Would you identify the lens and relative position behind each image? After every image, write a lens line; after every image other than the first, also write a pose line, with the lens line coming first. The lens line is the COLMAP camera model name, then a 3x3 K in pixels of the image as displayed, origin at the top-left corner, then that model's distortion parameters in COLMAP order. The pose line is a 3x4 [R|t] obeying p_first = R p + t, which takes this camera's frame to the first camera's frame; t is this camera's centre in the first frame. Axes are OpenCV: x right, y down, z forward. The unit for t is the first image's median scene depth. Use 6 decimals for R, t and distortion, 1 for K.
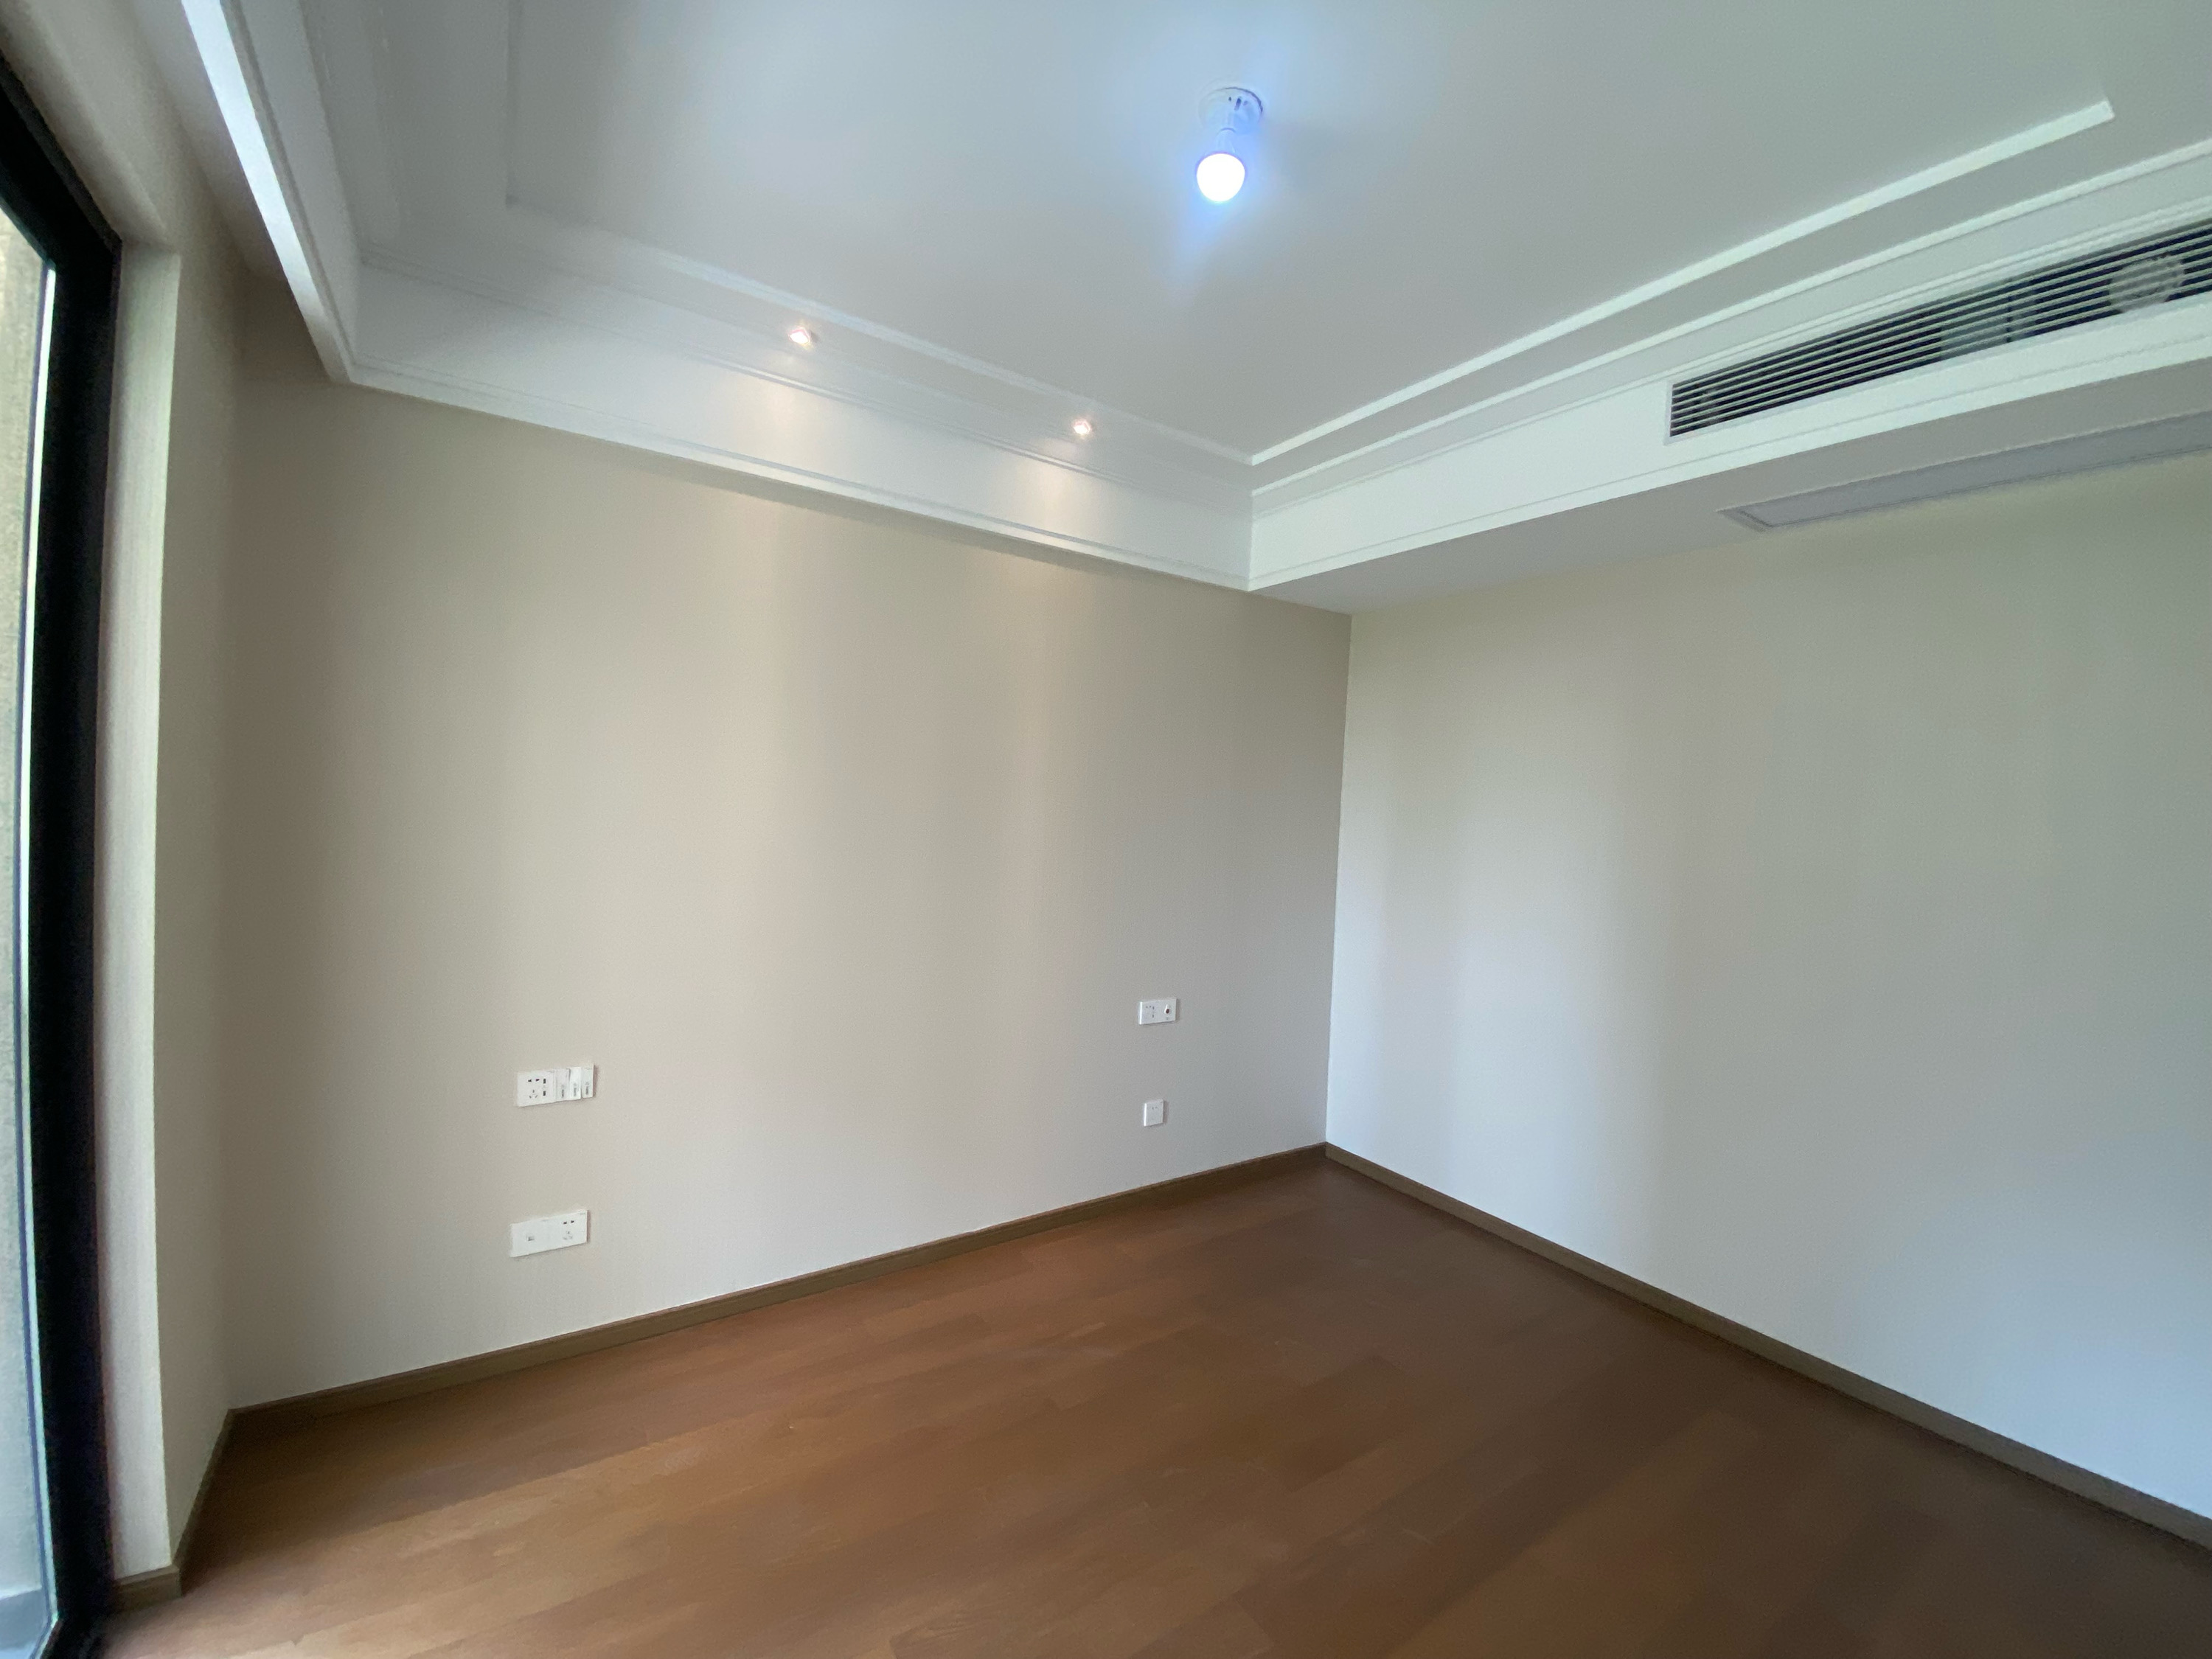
lens RADIAL K [[894.3, 0, 1106.0], [0, 894.3, 829.5], [0, 0, 1]] dist [-0.019518, -0.000038]
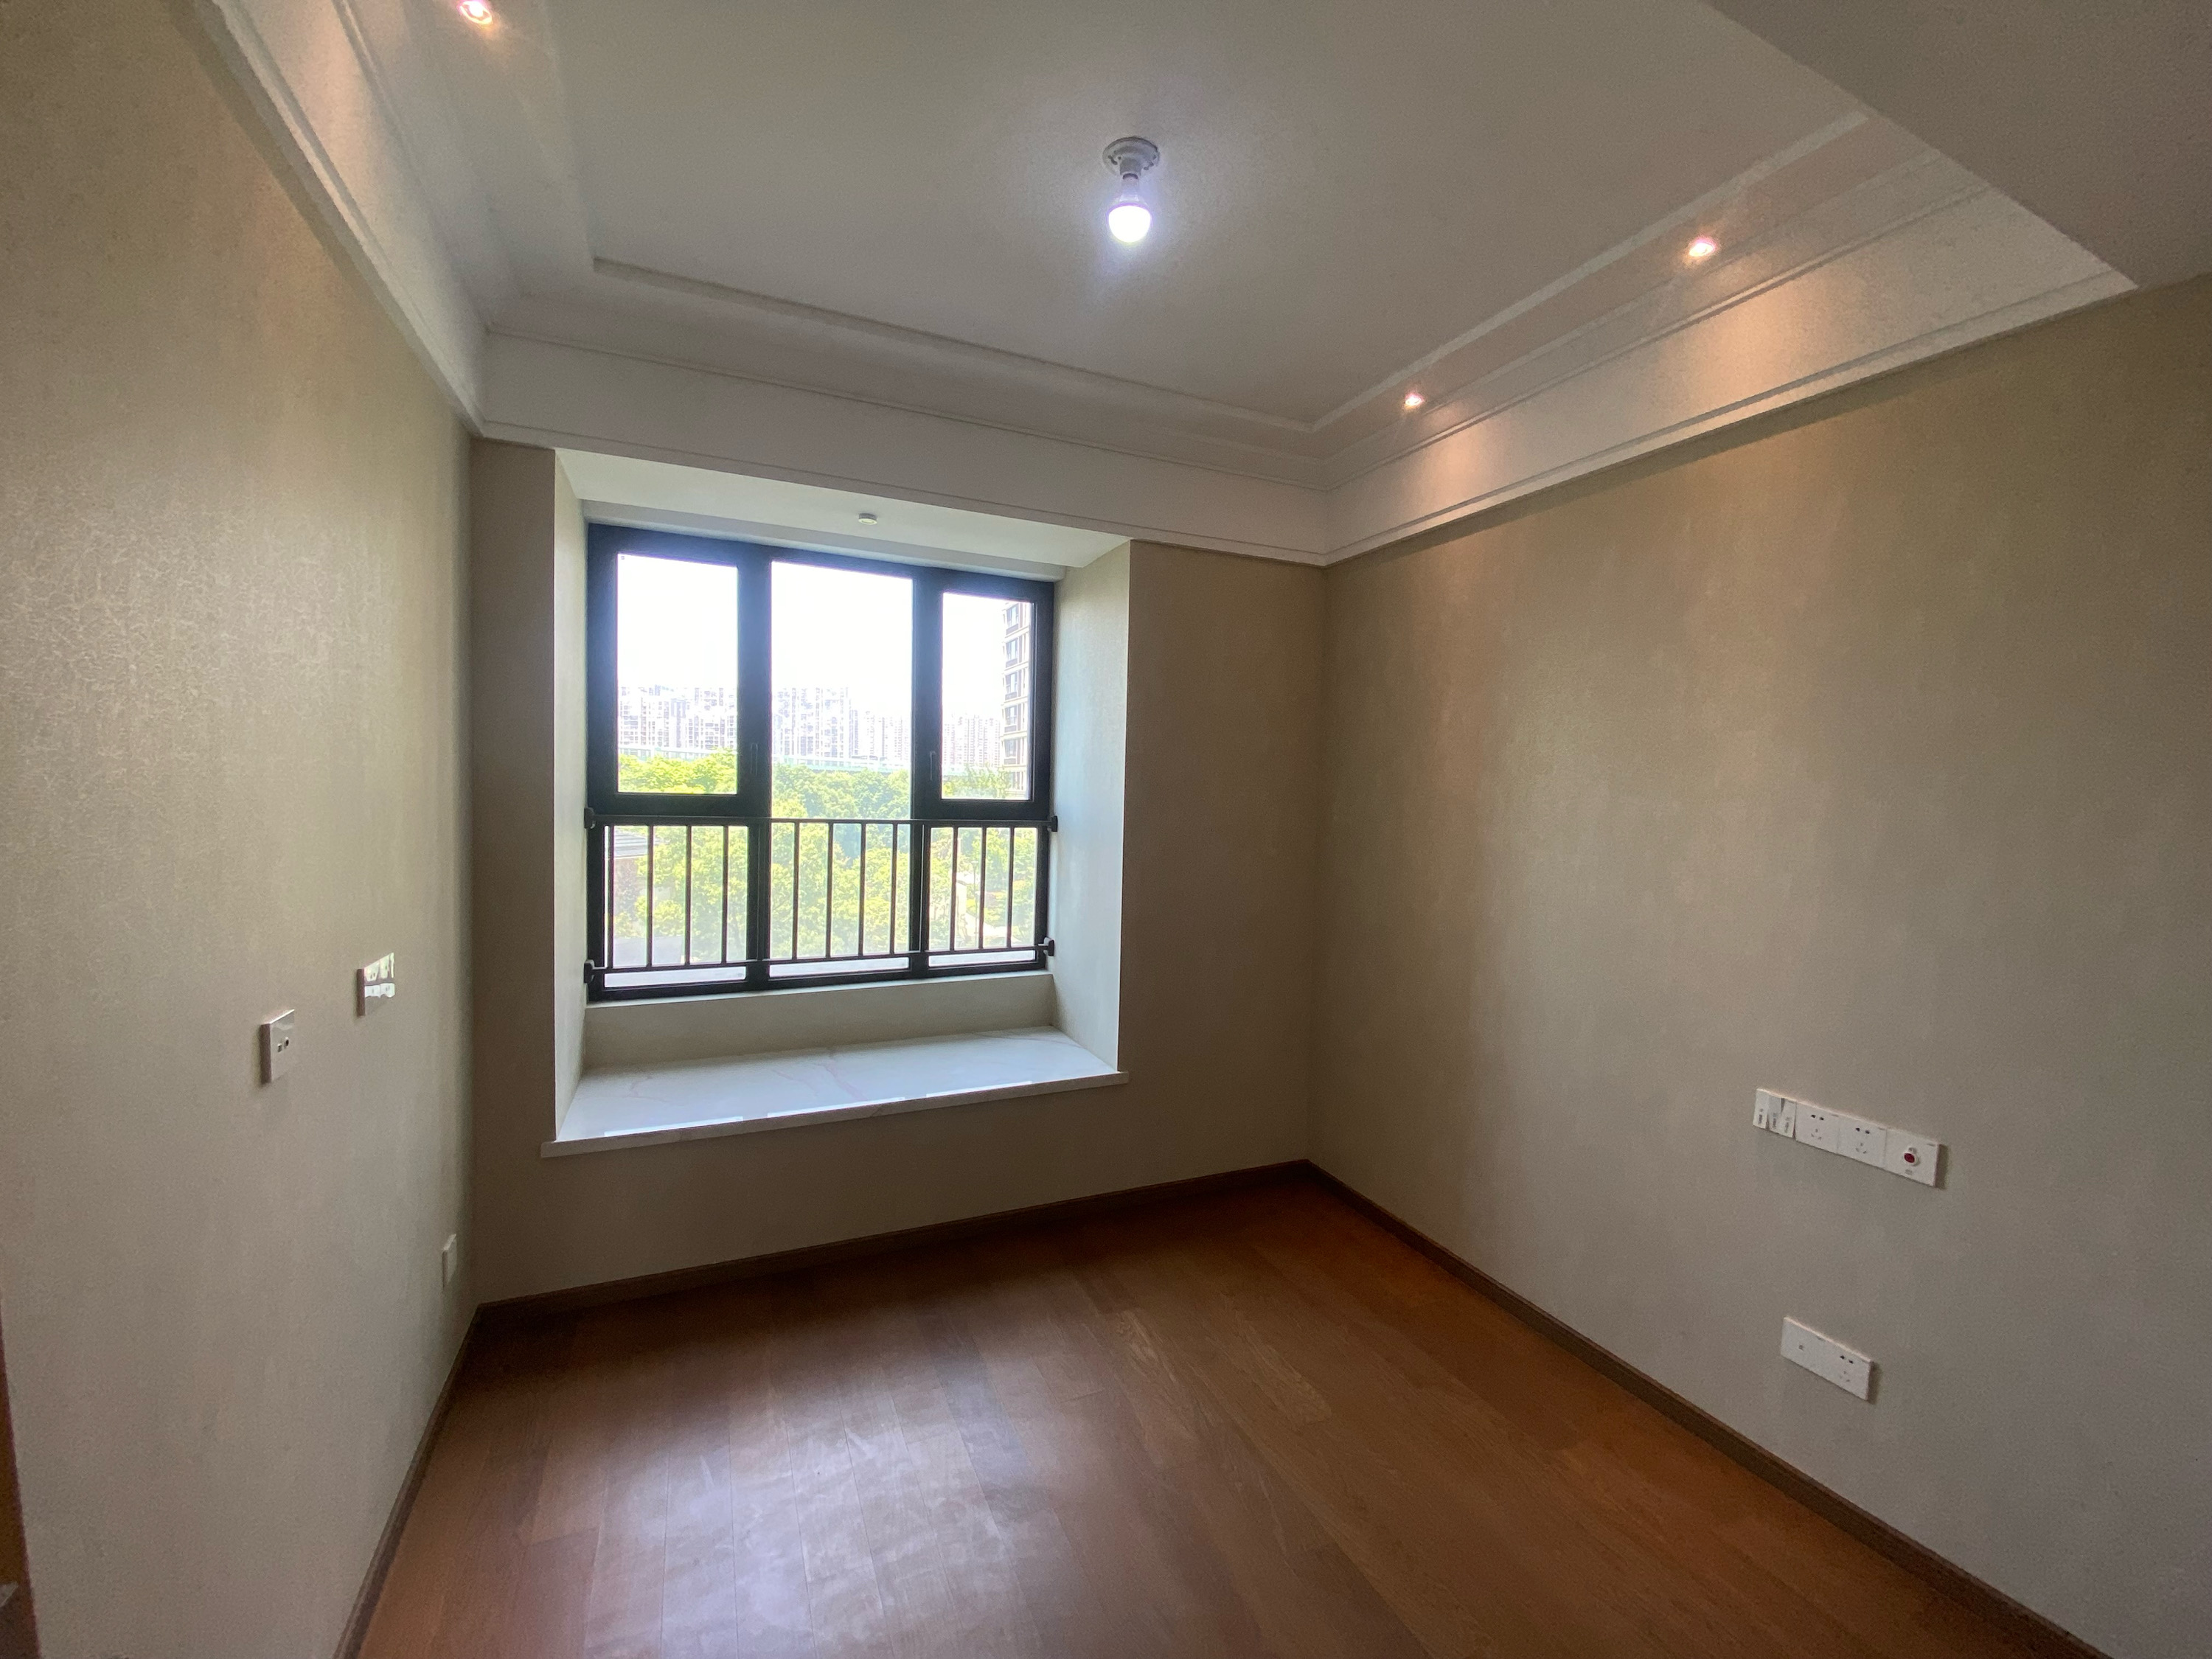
lens RADIAL K [[894.3, 0, 1106.0], [0, 894.3, 829.5], [0, 0, 1]] dist [-0.019518, -0.000038]
pose [[-0.176618, 0.026215, -0.983930, 0.692195], [0.008387, 0.999649, 0.025129, -0.018804], [0.984244, -0.003814, -0.176776, 0.610282]]
